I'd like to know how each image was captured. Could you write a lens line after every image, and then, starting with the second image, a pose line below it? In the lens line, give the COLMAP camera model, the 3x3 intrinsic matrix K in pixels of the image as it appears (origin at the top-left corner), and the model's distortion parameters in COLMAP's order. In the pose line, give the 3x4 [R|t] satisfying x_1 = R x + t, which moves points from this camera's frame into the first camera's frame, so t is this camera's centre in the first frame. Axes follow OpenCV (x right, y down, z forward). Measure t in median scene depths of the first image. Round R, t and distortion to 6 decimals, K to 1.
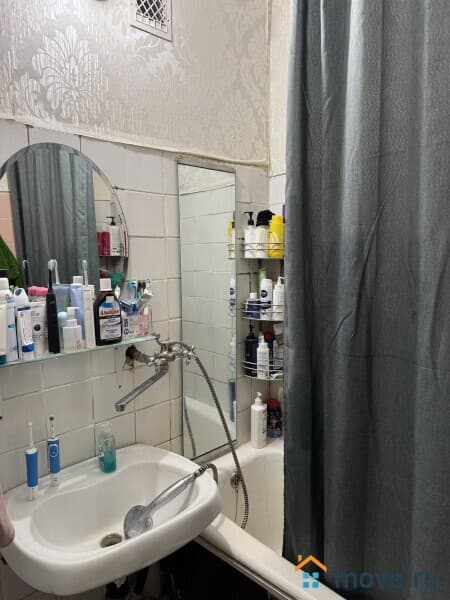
lens RADIAL K [[424.3, 0, 225.7], [0, 424.3, 300.6], [0, 0, 1]] dist [0.060714, -0.071080]
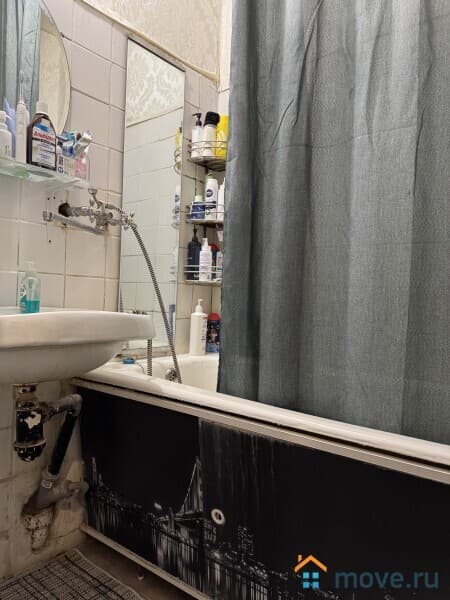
lens RADIAL K [[424.3, 0, 224.0], [0, 424.3, 302.4], [0, 0, 1]] dist [0.060714, -0.071080]
pose [[0.992051, 0.048624, 0.116064, 0.022032], [-0.035760, 0.993238, -0.110448, 0.353514], [-0.120650, 0.105419, 0.987082, 0.038187]]
